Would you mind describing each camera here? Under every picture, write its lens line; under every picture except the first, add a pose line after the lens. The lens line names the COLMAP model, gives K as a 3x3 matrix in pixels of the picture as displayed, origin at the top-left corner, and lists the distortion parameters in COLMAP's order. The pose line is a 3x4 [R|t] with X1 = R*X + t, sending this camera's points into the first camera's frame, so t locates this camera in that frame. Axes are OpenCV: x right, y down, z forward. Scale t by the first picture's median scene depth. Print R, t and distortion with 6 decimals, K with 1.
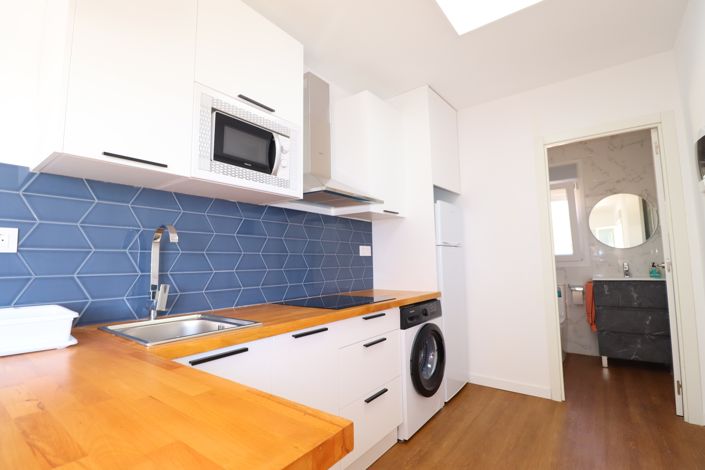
lens RADIAL K [[333.4, 0, 352.9], [0, 333.4, 235.1], [0, 0, 1]] dist [-0.020405, -0.004334]
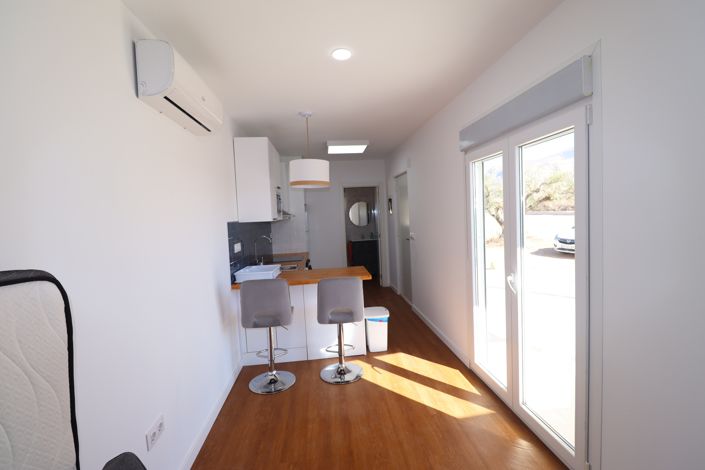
lens RADIAL K [[333.4, 0, 357.4], [0, 333.4, 233.9], [0, 0, 1]] dist [-0.020405, -0.004334]
pose [[0.728122, -0.050529, 0.683582, -1.000658], [-0.027845, 0.994276, 0.103154, -0.190710], [-0.684882, -0.094143, 0.722547, -0.837289]]
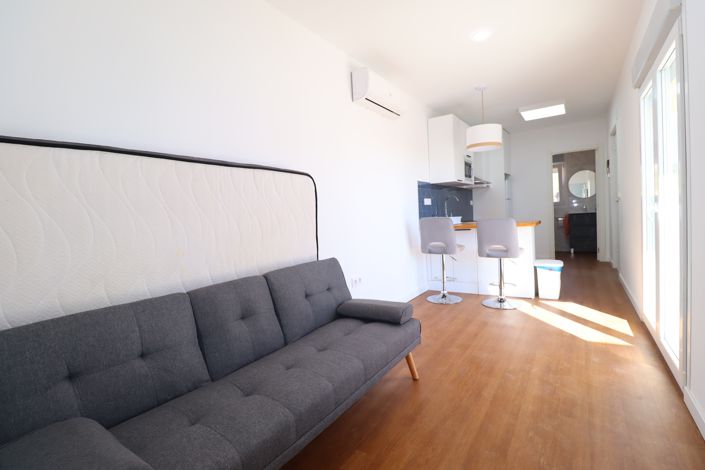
lens RADIAL K [[333.4, 0, 347.3], [0, 333.4, 239.6], [0, 0, 1]] dist [-0.020405, -0.004334]
pose [[0.998729, -0.037950, 0.033177, -0.940687], [0.032752, 0.988863, 0.145179, -0.063613], [-0.038317, -0.143908, 0.988849, -1.305689]]
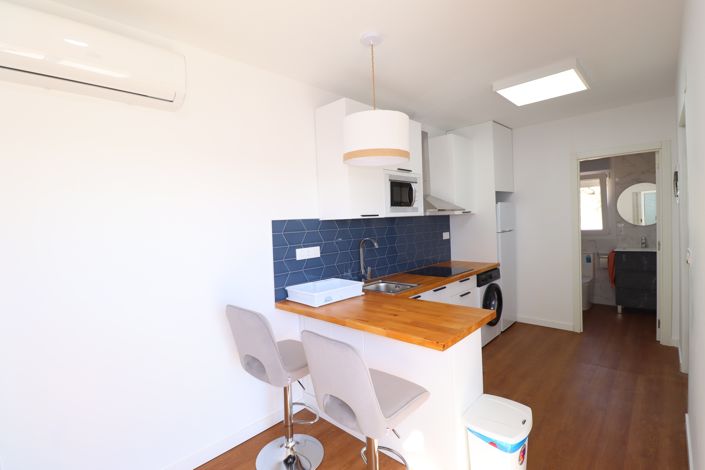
lens RADIAL K [[333.4, 0, 348.2], [0, 333.4, 237.4], [0, 0, 1]] dist [-0.020405, -0.004334]
pose [[0.992140, -0.019677, -0.123580, -0.227107], [0.035874, 0.990832, 0.130247, -0.163678], [0.119884, -0.133656, 0.983750, -0.549071]]
